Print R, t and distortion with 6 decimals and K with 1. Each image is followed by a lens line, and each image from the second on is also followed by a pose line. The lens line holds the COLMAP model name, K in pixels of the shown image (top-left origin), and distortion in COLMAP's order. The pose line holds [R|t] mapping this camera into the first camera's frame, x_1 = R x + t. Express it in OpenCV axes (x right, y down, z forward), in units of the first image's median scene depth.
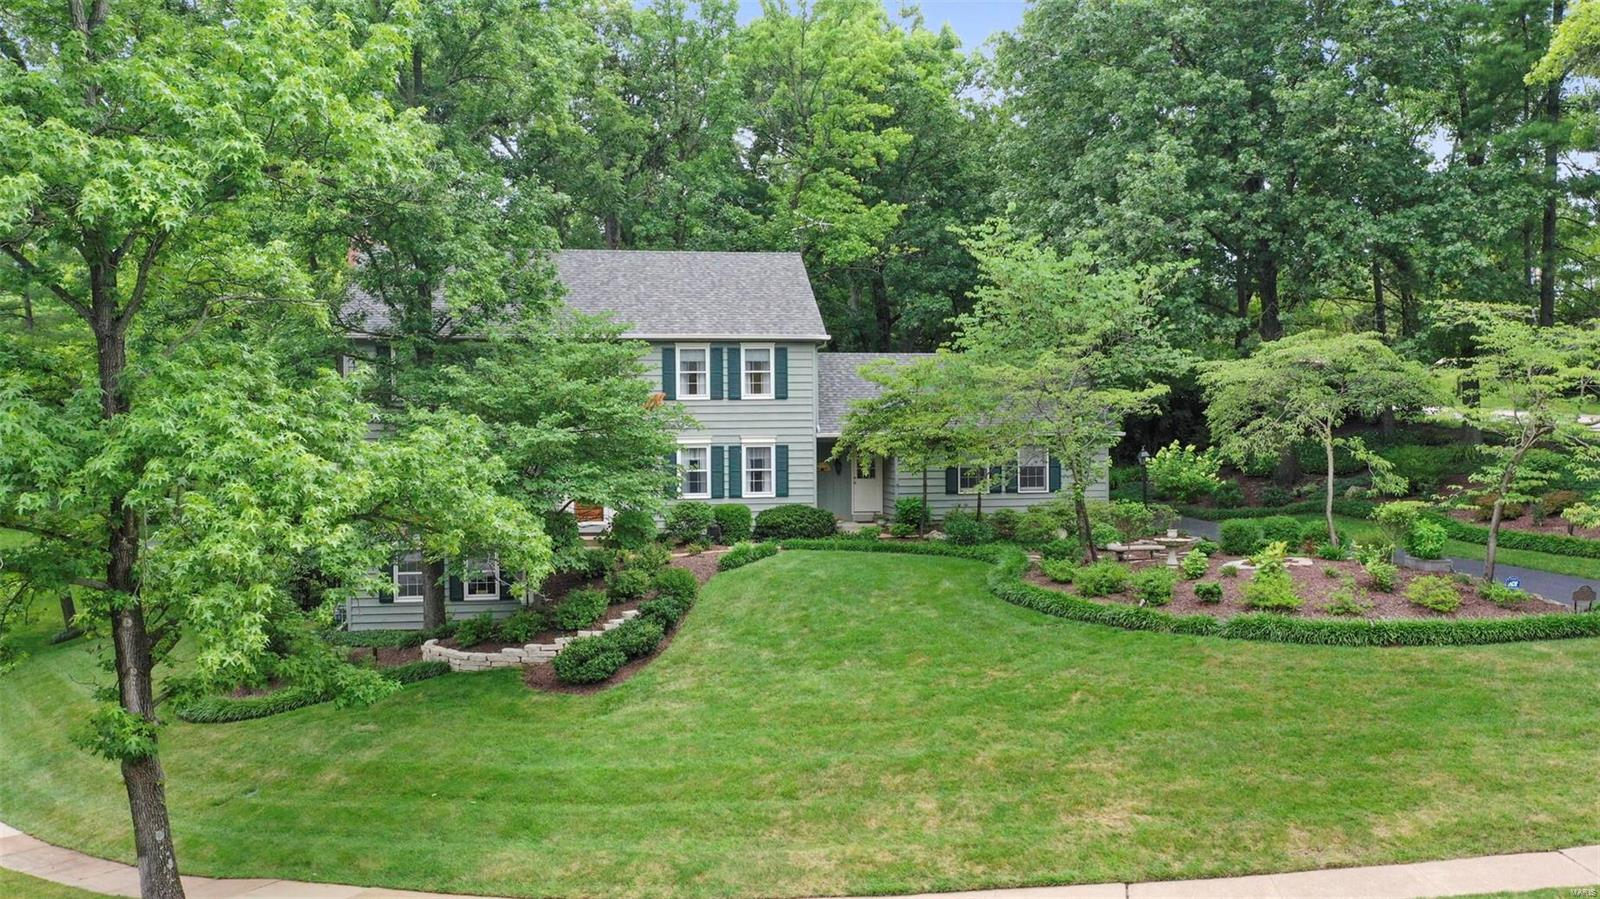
lens RADIAL K [[1272.2, 0, 800.0], [0, 1272.2, 449.5], [0, 0, 1]] dist [0.005386, -0.002493]
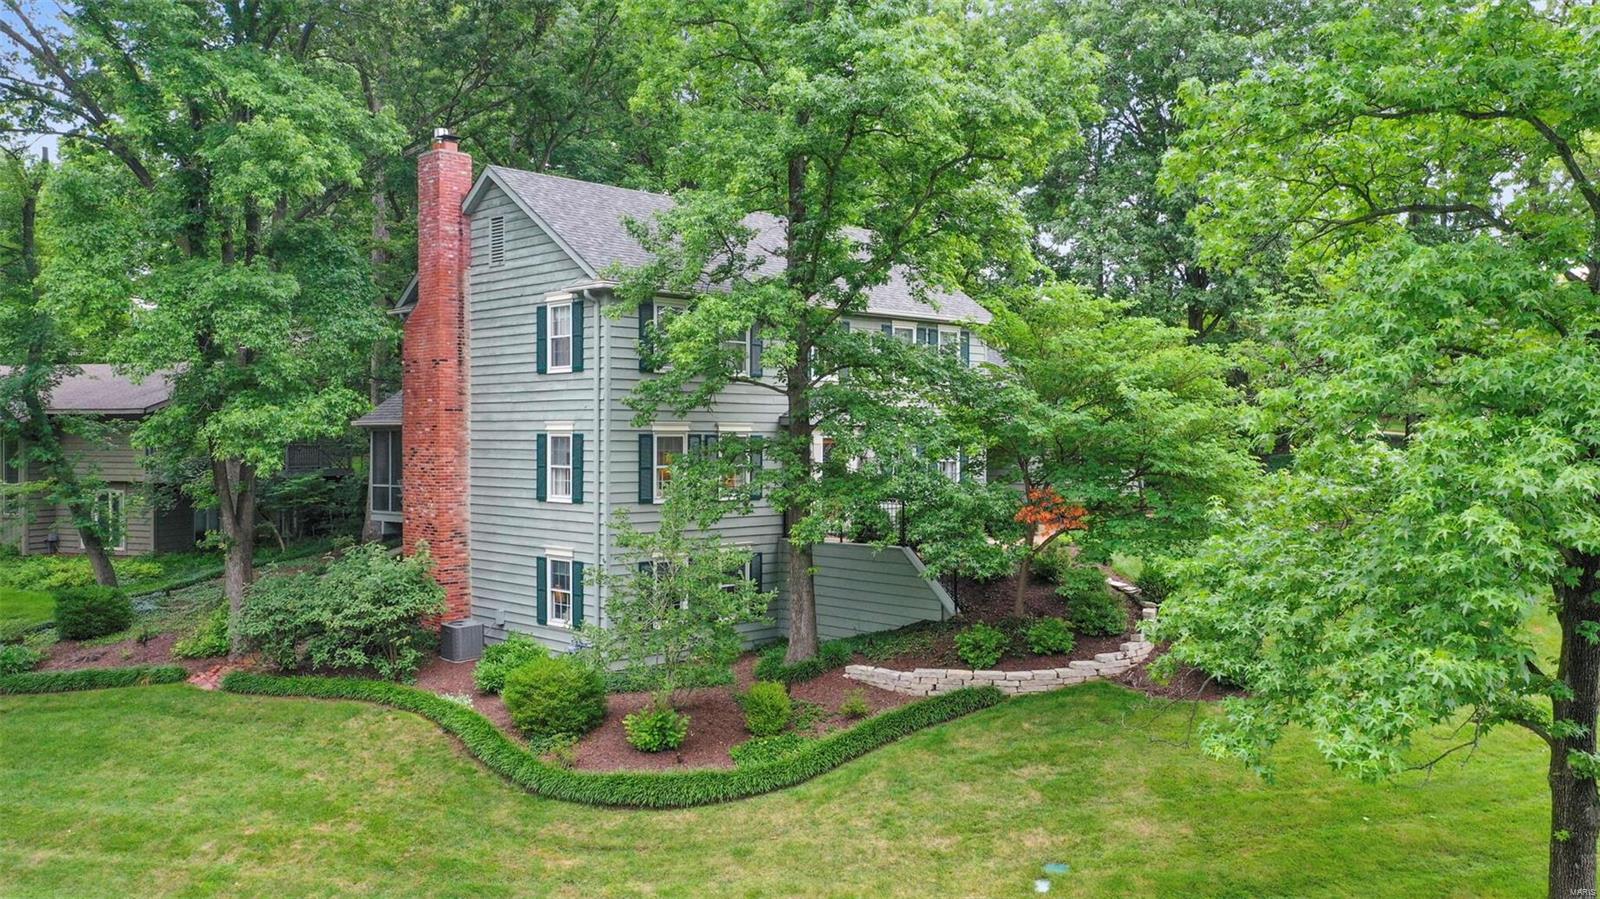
lens RADIAL K [[1272.2, 0, 800.0], [0, 1272.2, 449.5], [0, 0, 1]] dist [0.005386, -0.002493]
pose [[0.803042, 0.006097, 0.595892, -0.849216], [-0.014109, 0.999862, 0.008783, 0.002368], [-0.595756, -0.015460, 0.803017, 0.373169]]
